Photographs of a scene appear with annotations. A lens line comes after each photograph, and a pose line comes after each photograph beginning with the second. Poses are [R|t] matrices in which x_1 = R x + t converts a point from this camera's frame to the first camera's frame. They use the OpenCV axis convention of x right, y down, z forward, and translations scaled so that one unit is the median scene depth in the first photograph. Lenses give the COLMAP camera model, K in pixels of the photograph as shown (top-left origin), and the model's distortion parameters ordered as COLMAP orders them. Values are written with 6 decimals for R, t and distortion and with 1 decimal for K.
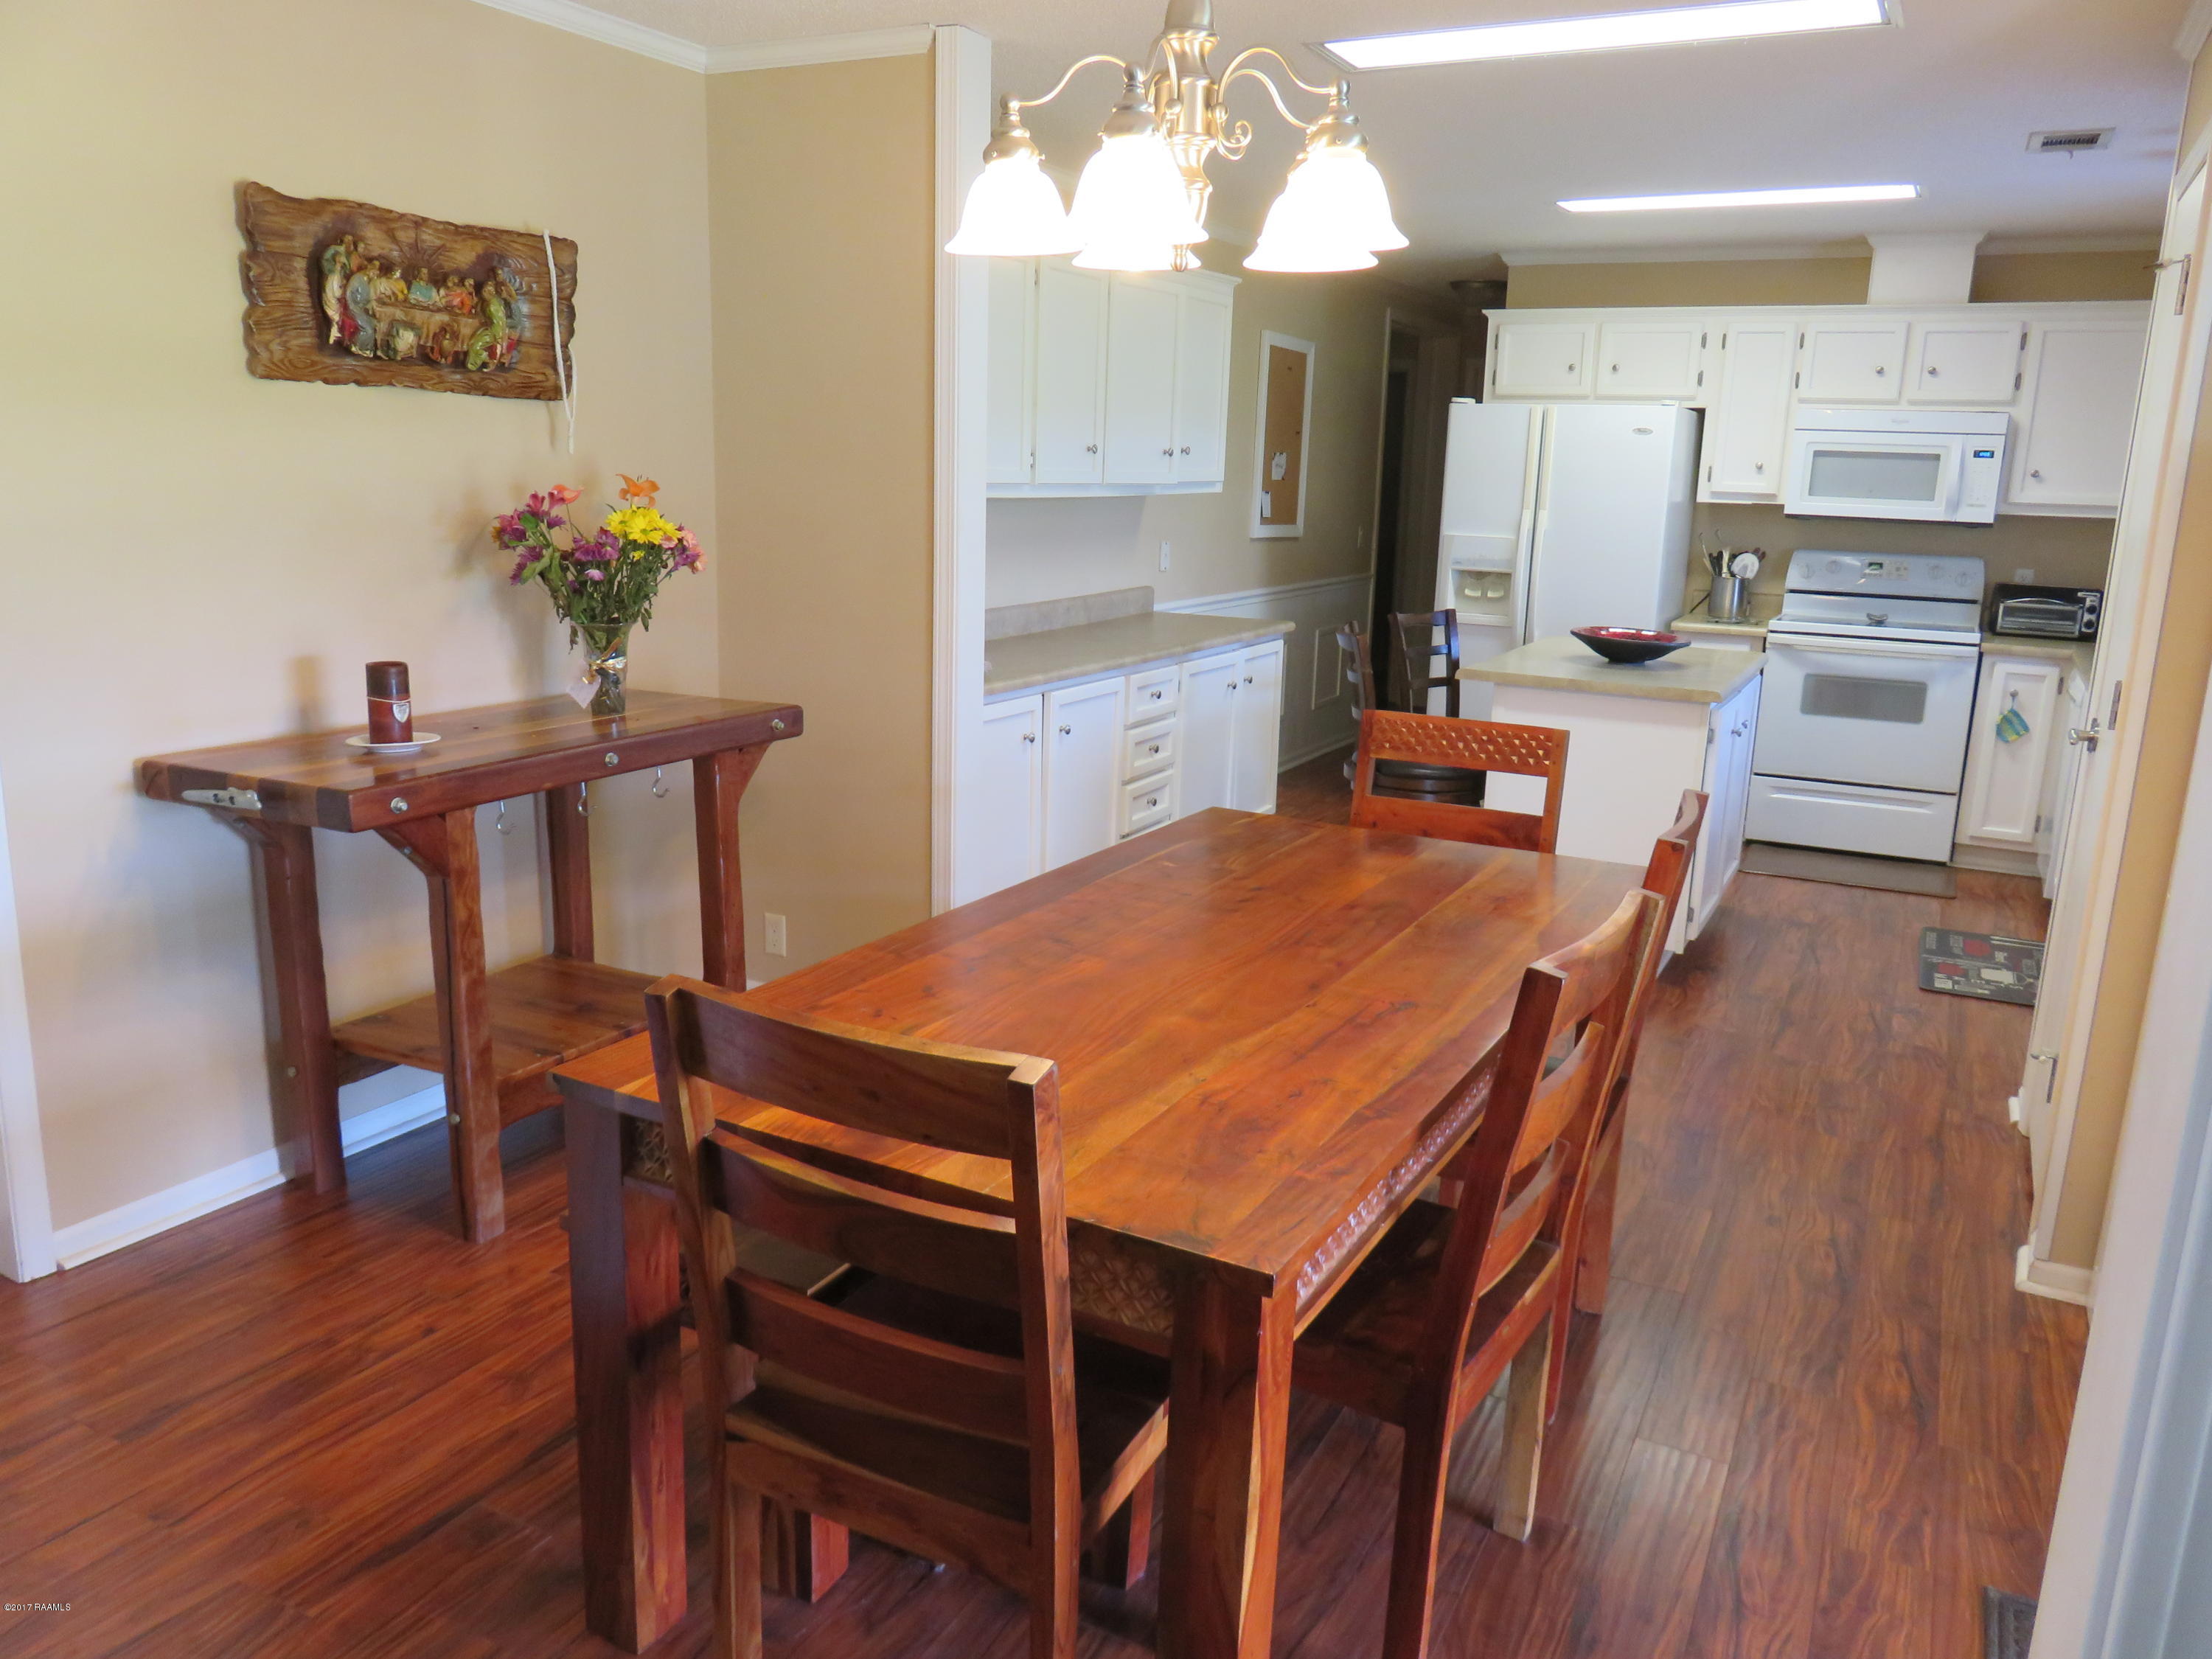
lens RADIAL K [[1634.7, 0, 1104.9], [0, 1634.7, 829.8], [0, 0, 1]] dist [0.001763, -0.001628]
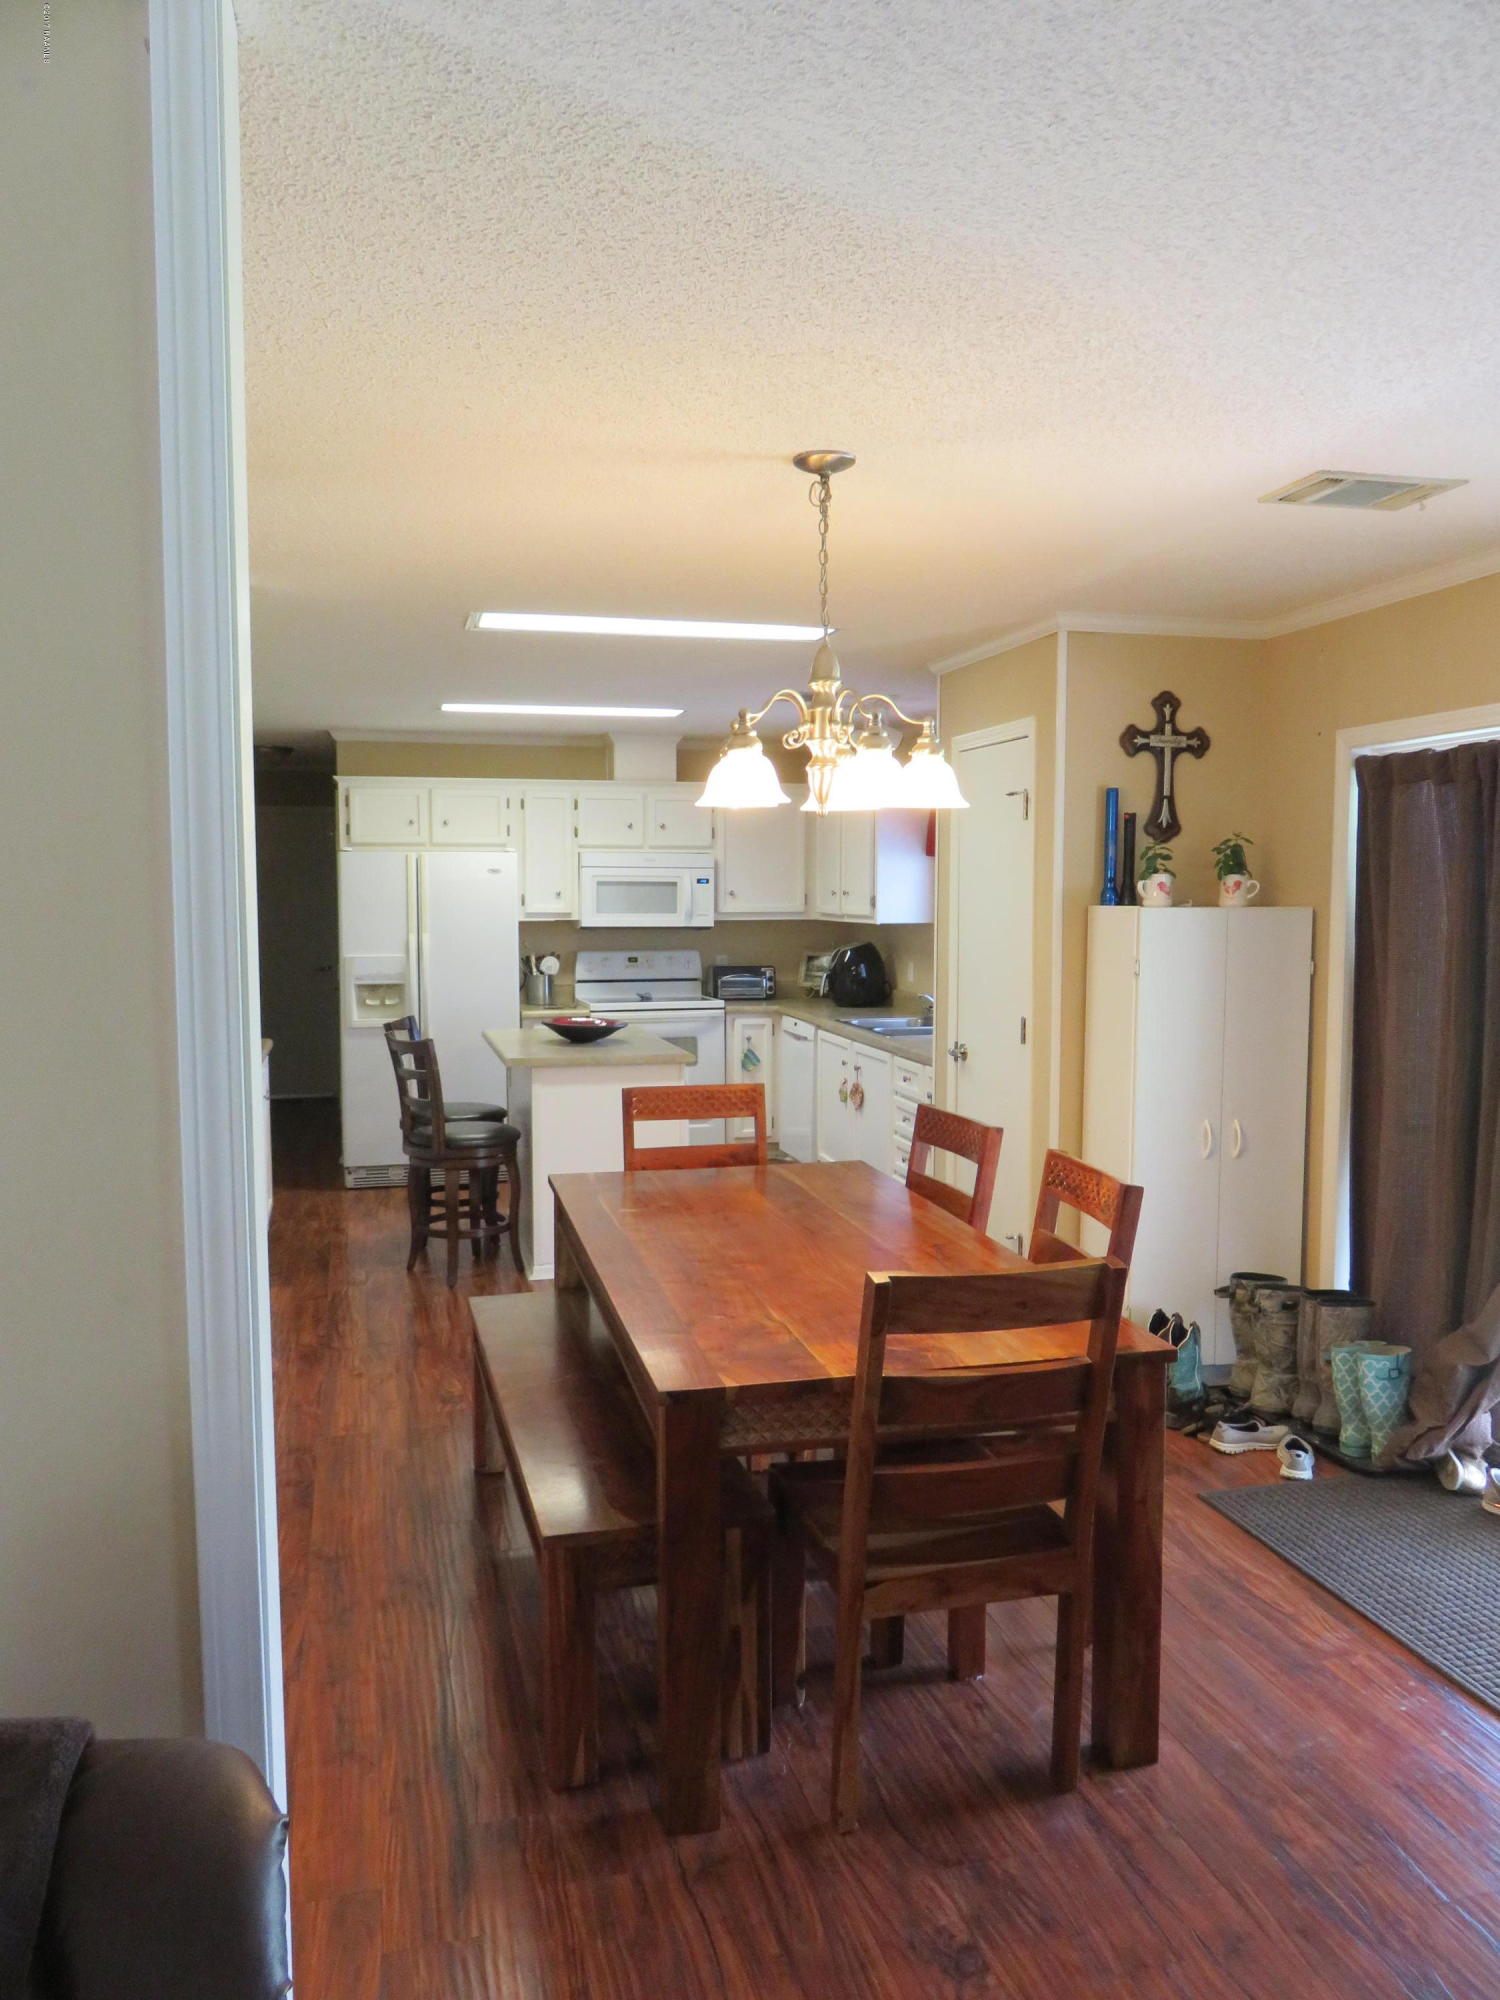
lens RADIAL K [[1478.1, 0, 749.9], [0, 1478.1, 1003.7], [0, 0, 1]] dist [0.001763, -0.001628]
pose [[0.744564, -0.083648, 0.662290, -0.313275], [0.170621, 0.983011, -0.067661, -0.021696], [-0.645379, 0.163378, 0.746186, -0.008204]]
